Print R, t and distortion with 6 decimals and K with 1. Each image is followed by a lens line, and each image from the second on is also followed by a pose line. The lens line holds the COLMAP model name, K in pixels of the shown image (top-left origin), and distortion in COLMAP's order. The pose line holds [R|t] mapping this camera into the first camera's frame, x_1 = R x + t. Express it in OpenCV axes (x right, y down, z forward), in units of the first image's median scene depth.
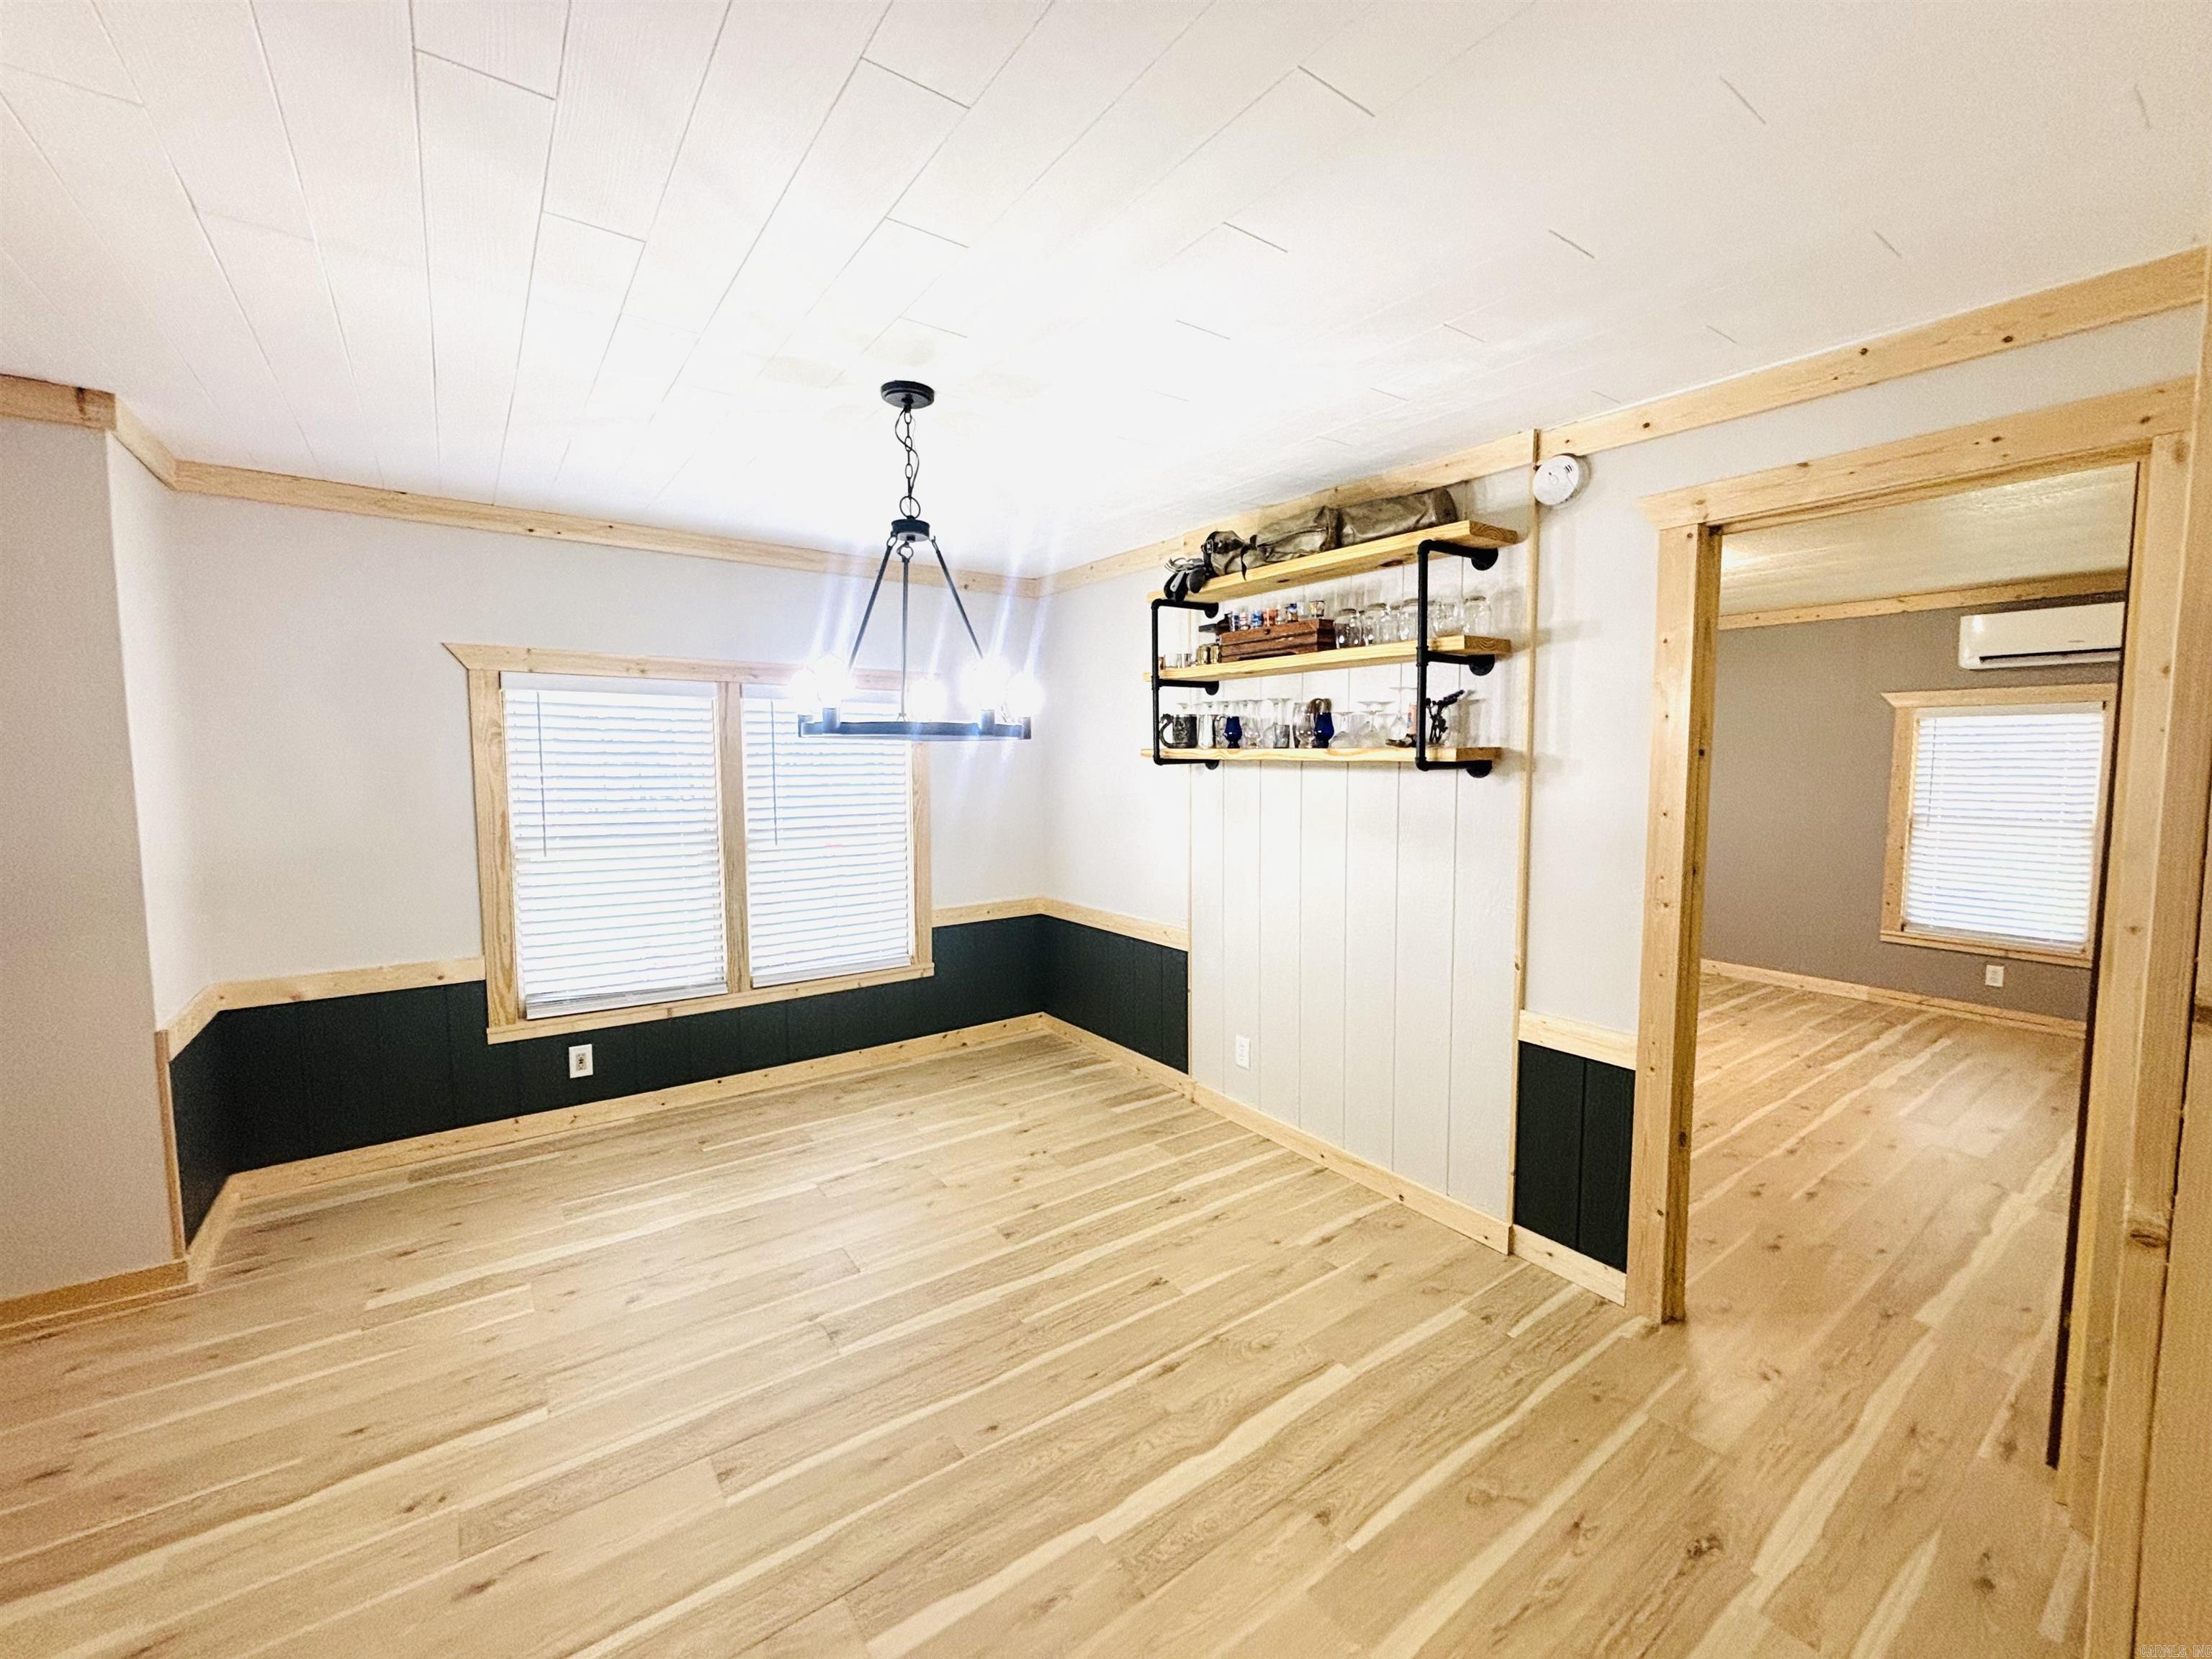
lens RADIAL K [[895.6, 0, 1105.0], [0, 895.6, 825.5], [0, 0, 1]] dist [0.007779, -0.001741]
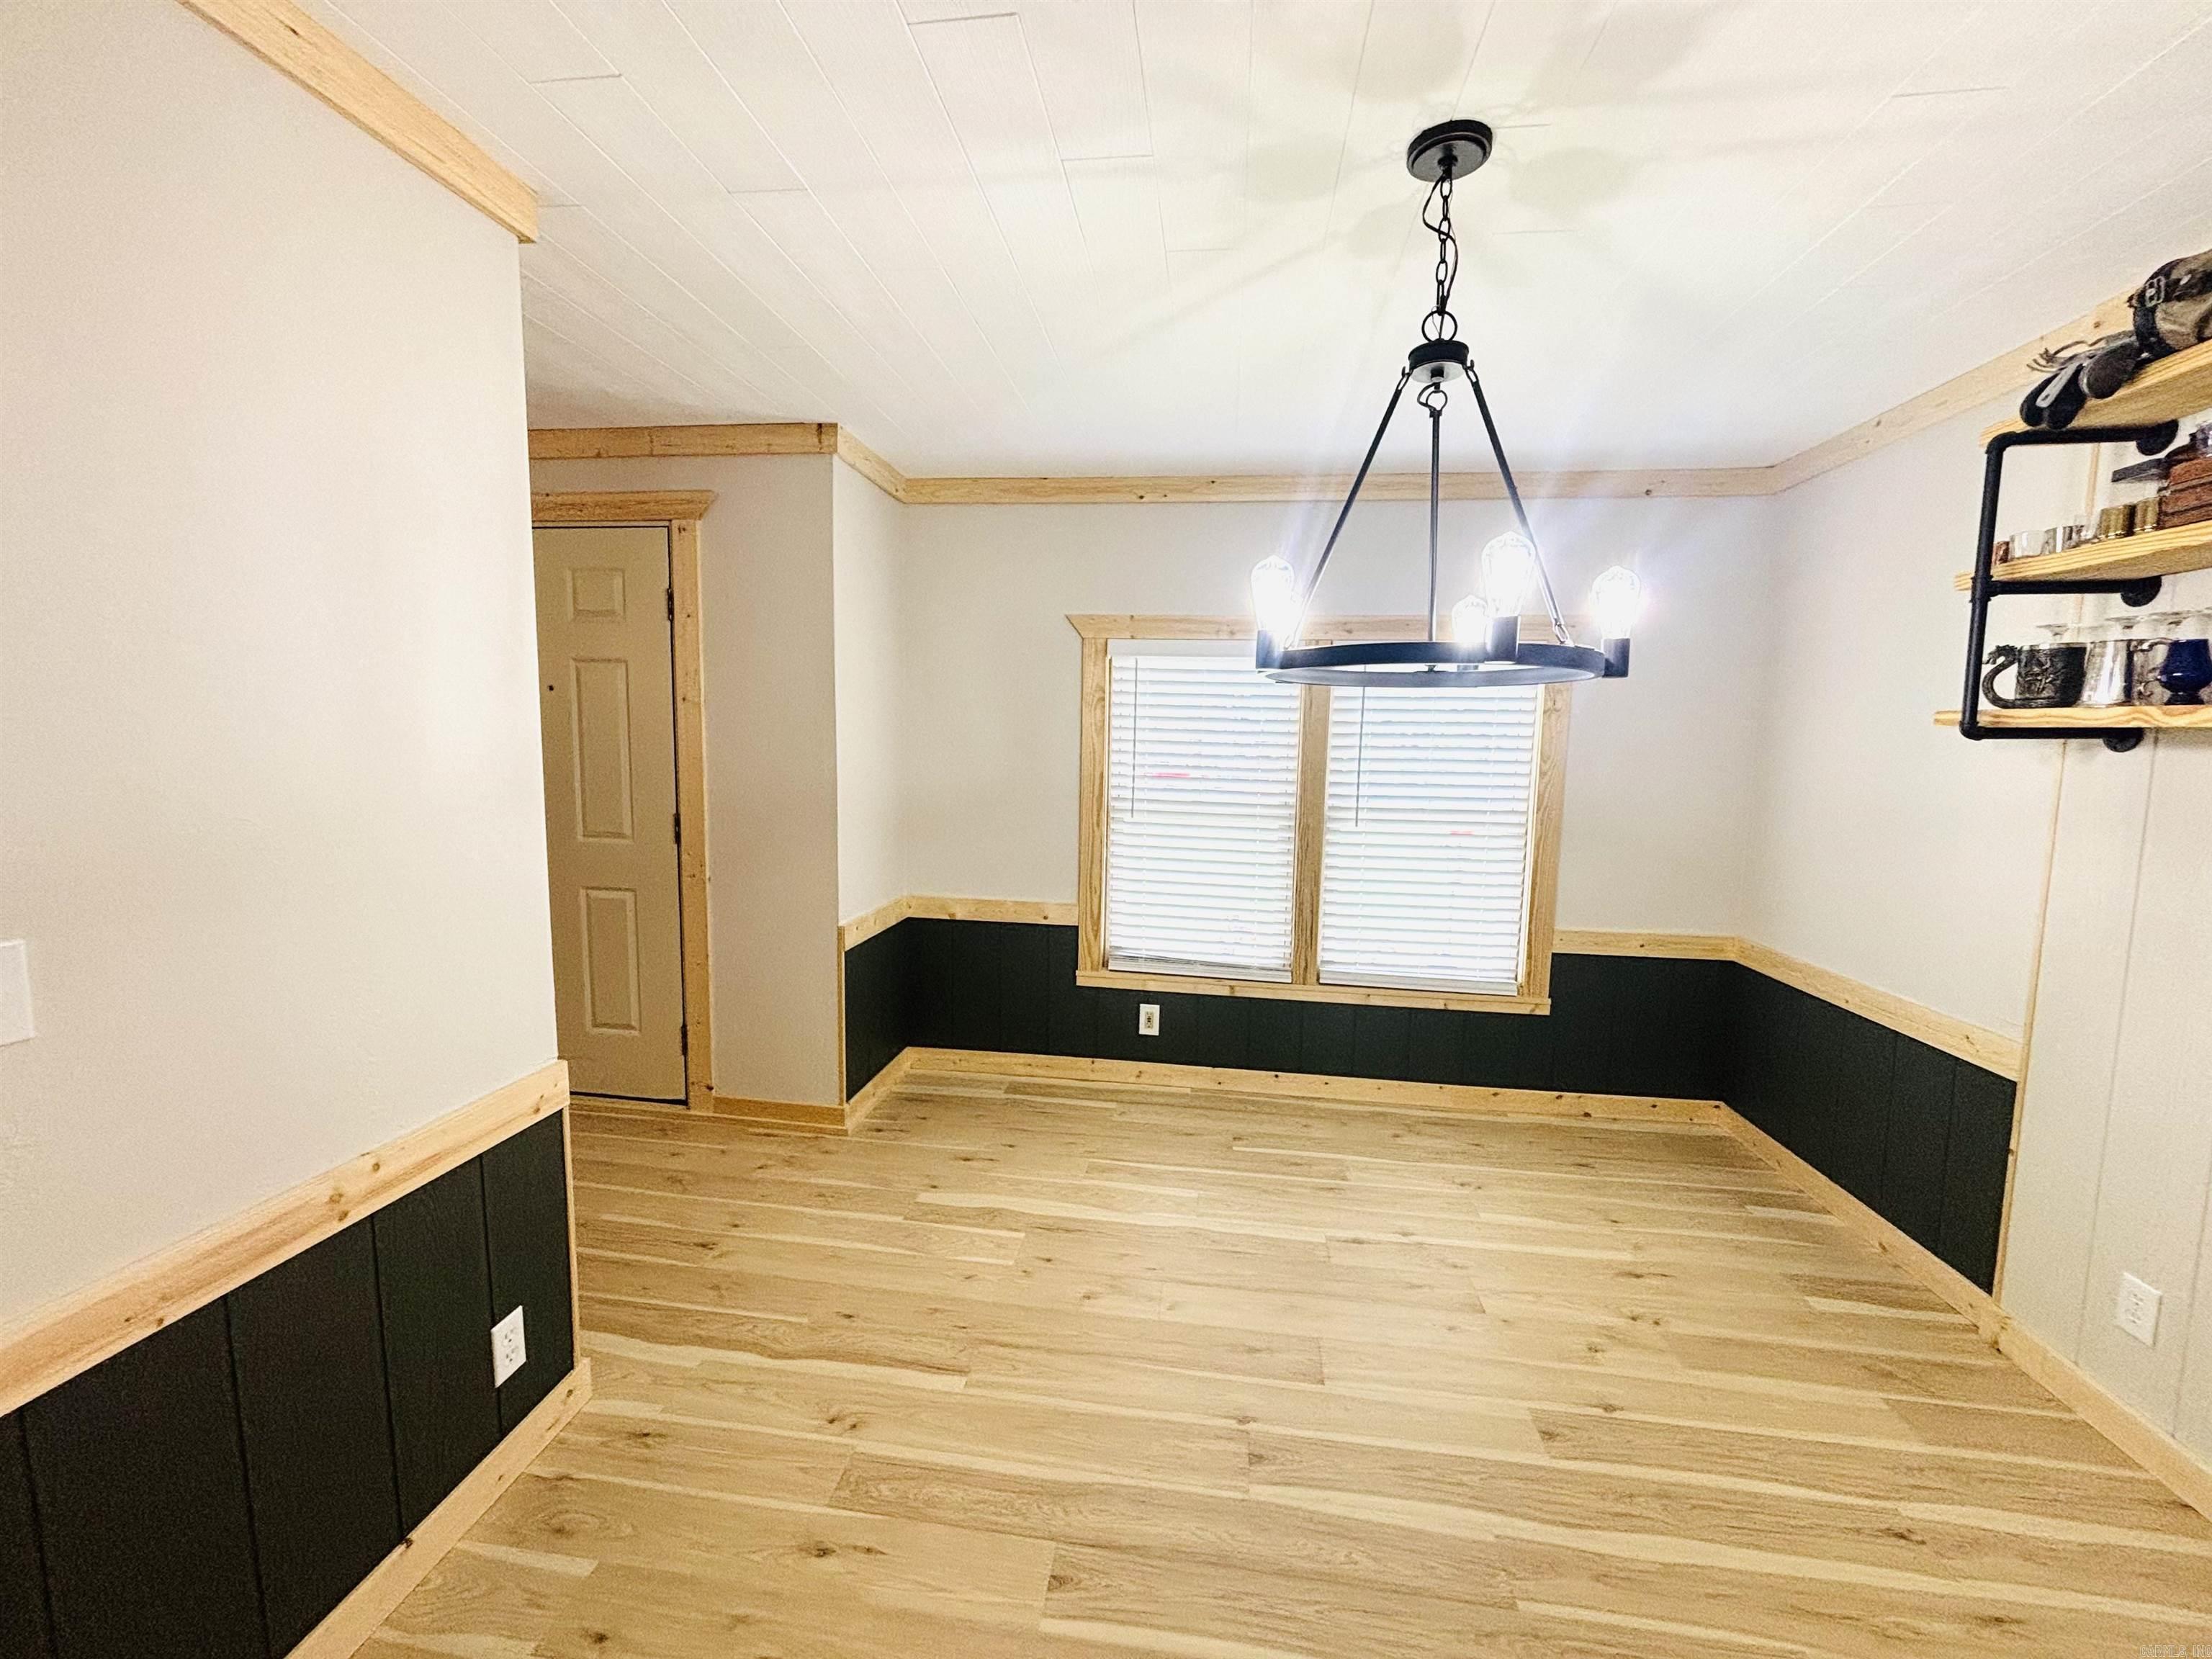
lens RADIAL K [[895.6, 0, 1108.8], [0, 895.6, 827.3], [0, 0, 1]] dist [0.007779, -0.001741]
pose [[0.725788, 0.084250, -0.682740, 0.062218], [-0.073502, 0.996288, 0.044804, 0.002017], [0.683981, 0.017665, 0.729286, 0.244921]]
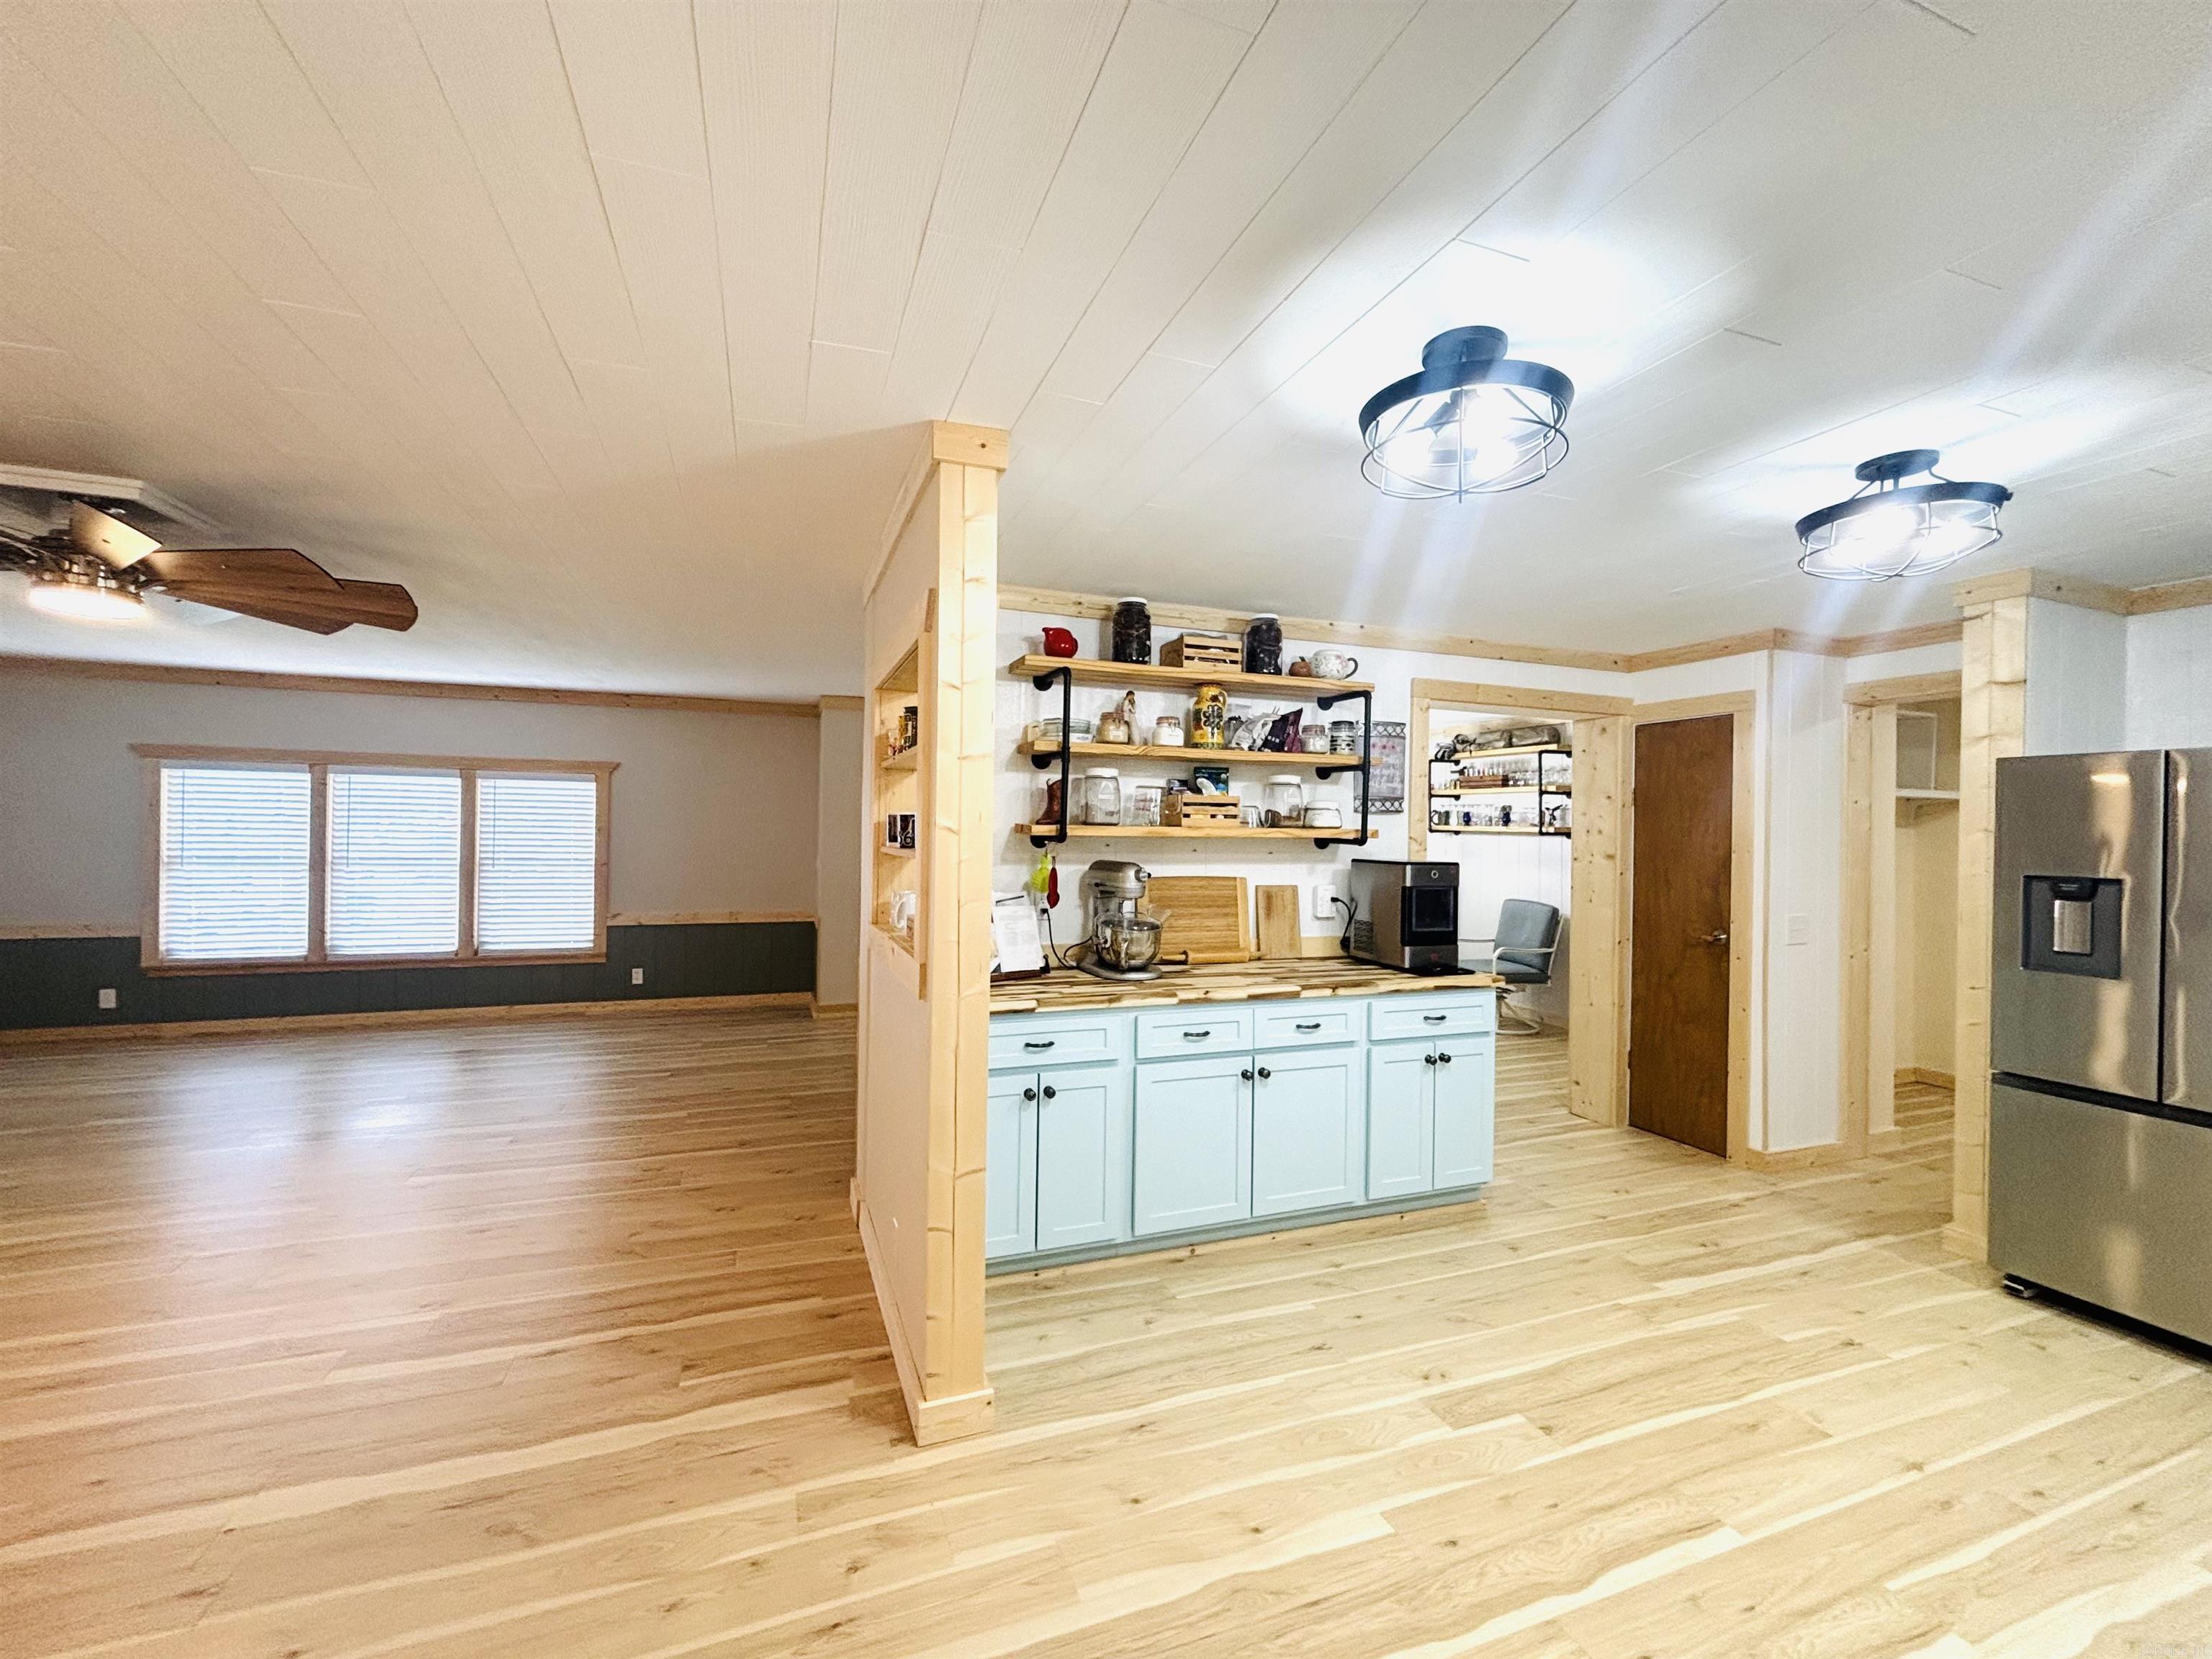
lens RADIAL K [[895.6, 0, 1110.3], [0, 895.6, 830.0], [0, 0, 1]] dist [0.007779, -0.001741]
pose [[0.963023, 0.022707, -0.268459, -0.118293], [-0.043578, 0.996449, -0.072043, 0.131447], [0.265870, 0.081078, 0.960593, -1.469926]]
